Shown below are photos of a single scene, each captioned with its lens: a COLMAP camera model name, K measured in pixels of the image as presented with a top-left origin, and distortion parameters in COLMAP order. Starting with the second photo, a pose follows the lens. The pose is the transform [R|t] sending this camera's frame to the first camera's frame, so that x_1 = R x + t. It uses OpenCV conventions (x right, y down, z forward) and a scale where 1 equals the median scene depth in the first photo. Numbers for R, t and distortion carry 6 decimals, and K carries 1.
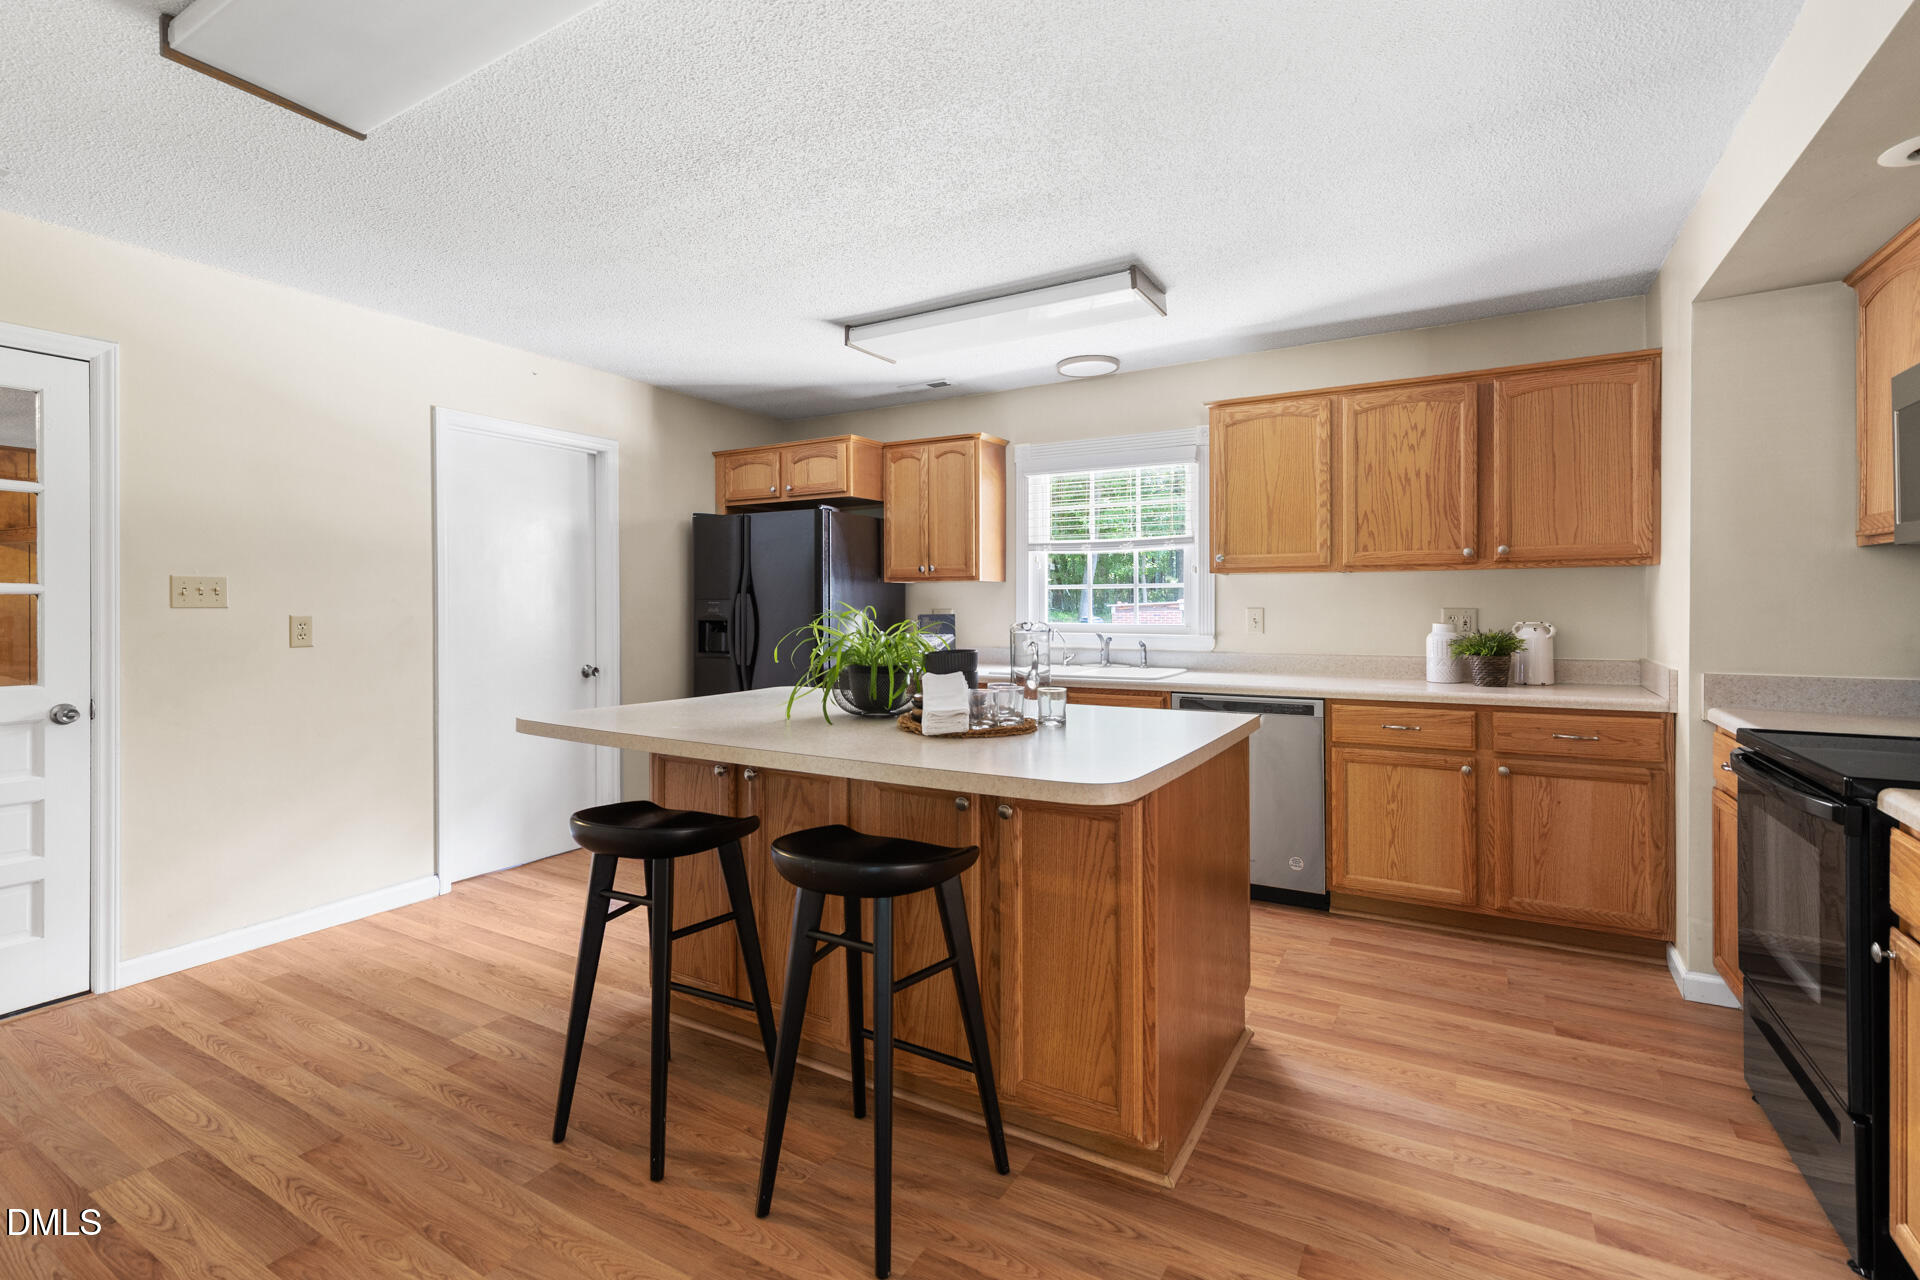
lens RADIAL K [[868.3, 0, 952.3], [0, 868.3, 607.4], [0, 0, 1]] dist [0.011868, -0.000007]
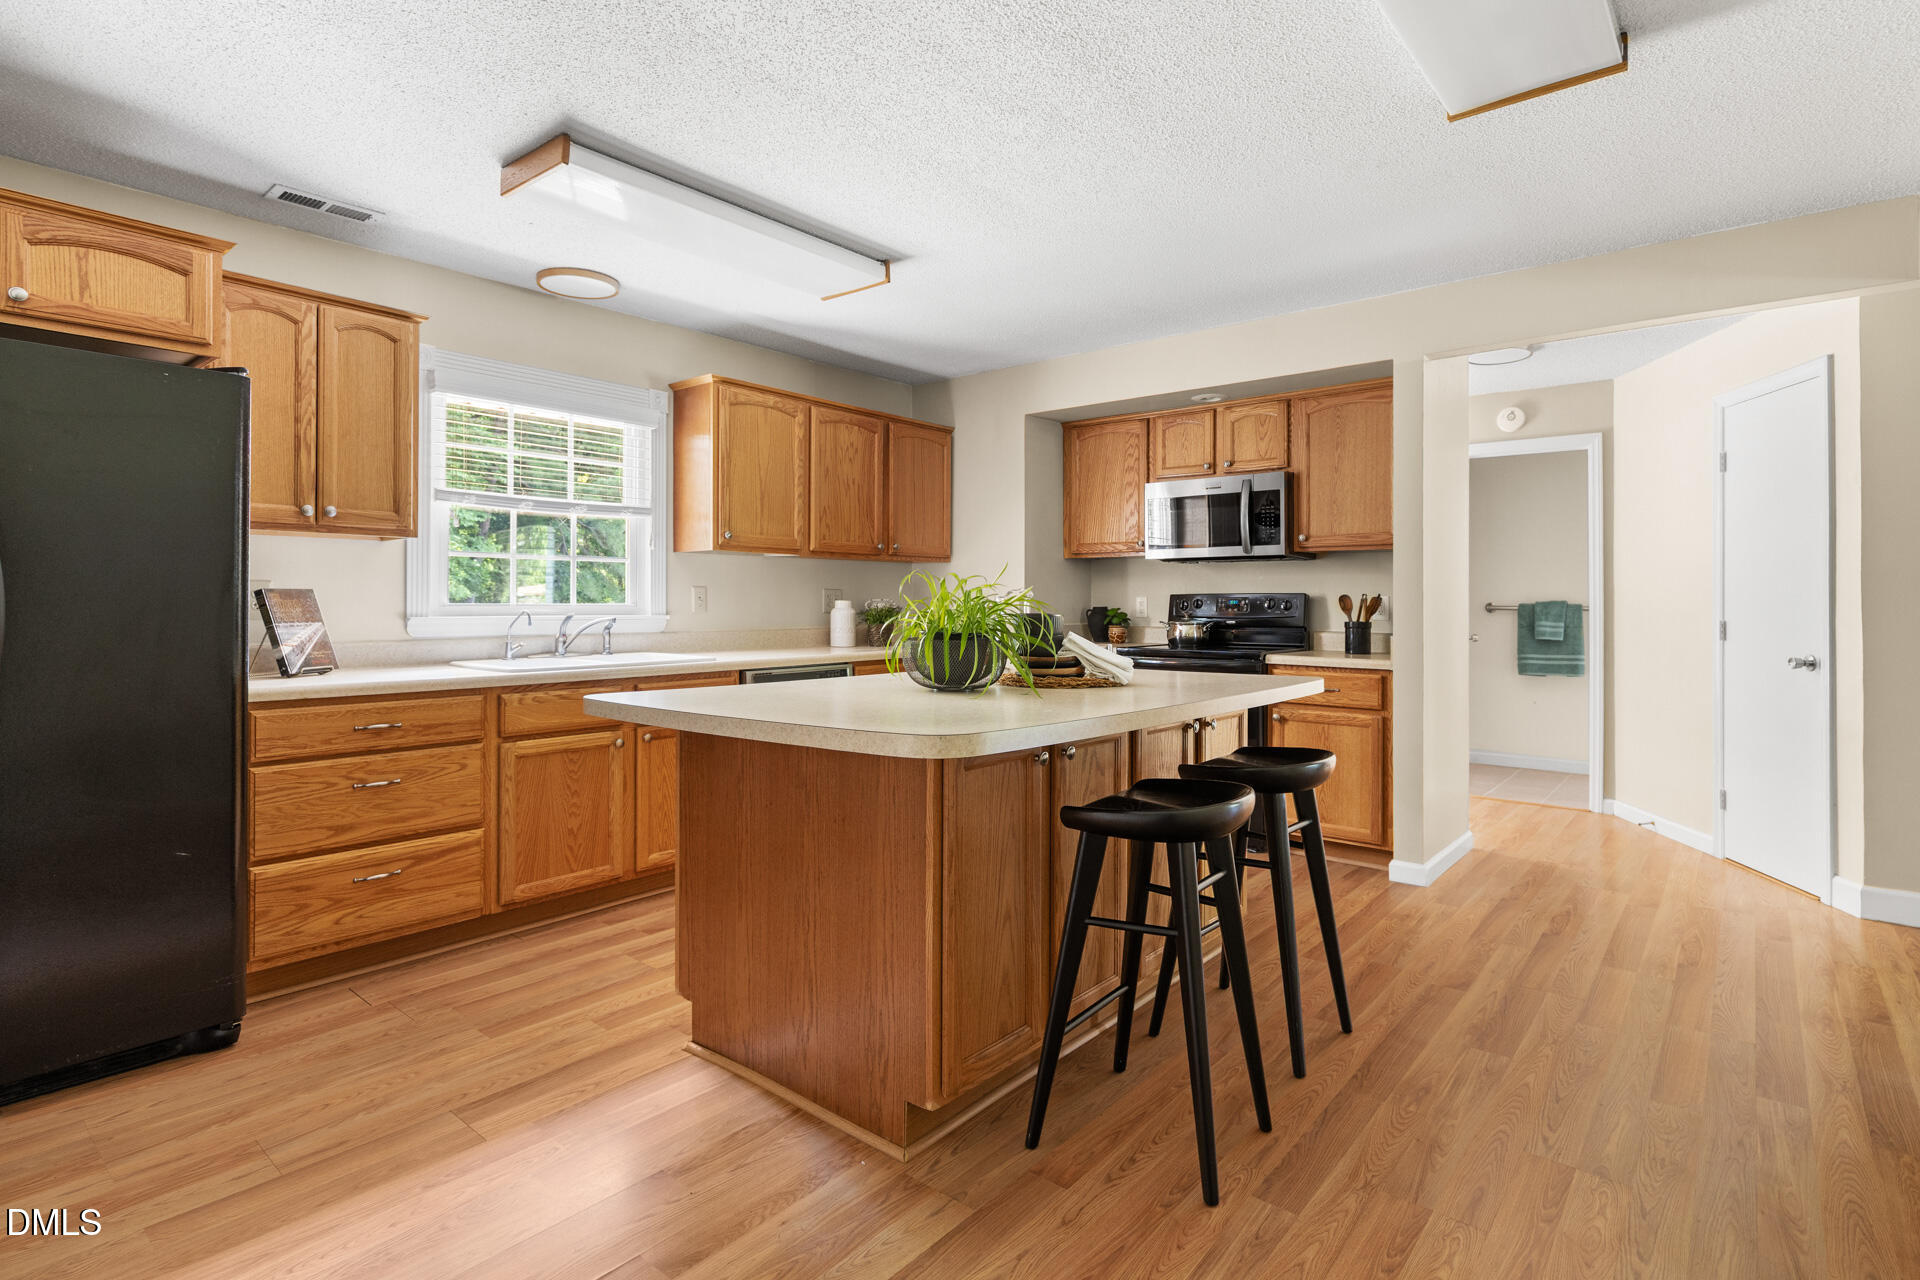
lens RADIAL K [[928.8, 0, 952.2], [0, 928.8, 599.9], [0, 0, 1]] dist [0.000830, -0.000435]
pose [[0.174098, 0.005526, 0.984713, -0.715768], [-0.000344, 0.999985, -0.005551, 0.024634], [-0.984728, 0.000628, 0.174098, 0.573414]]
